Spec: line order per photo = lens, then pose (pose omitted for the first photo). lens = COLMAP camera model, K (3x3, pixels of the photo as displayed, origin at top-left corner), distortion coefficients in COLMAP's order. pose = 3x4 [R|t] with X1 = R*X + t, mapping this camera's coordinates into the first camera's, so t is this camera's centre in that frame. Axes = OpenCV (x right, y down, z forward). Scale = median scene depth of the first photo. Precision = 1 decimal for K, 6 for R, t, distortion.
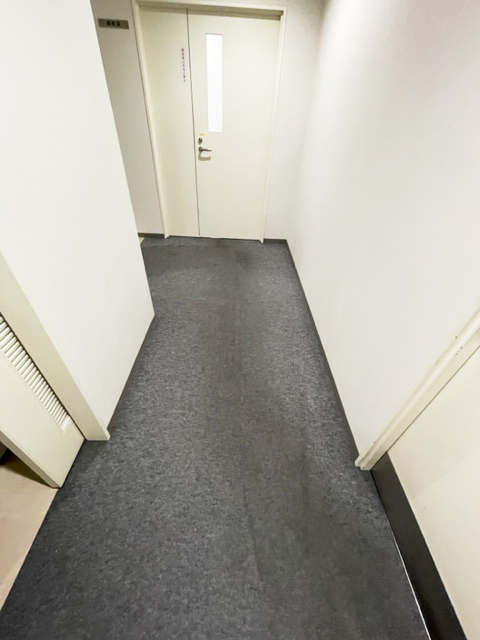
lens RADIAL K [[261.2, 0, 240.4], [0, 261.2, 320.2], [0, 0, 1]] dist [-0.015114, 0.001551]
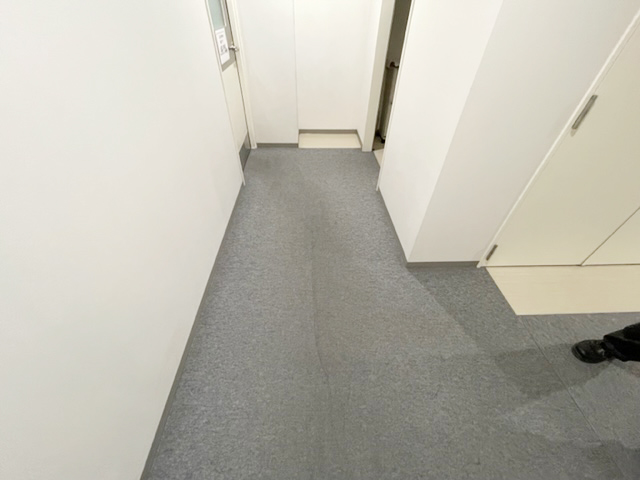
lens RADIAL K [[261.2, 0, 322.6], [0, 261.2, 236.7], [0, 0, 1]] dist [-0.015114, 0.001551]
pose [[-0.996224, -0.020888, -0.084268, 0.020248], [-0.086485, 0.153742, 0.984319, -0.946550], [-0.007605, 0.987890, -0.154968, 1.185876]]
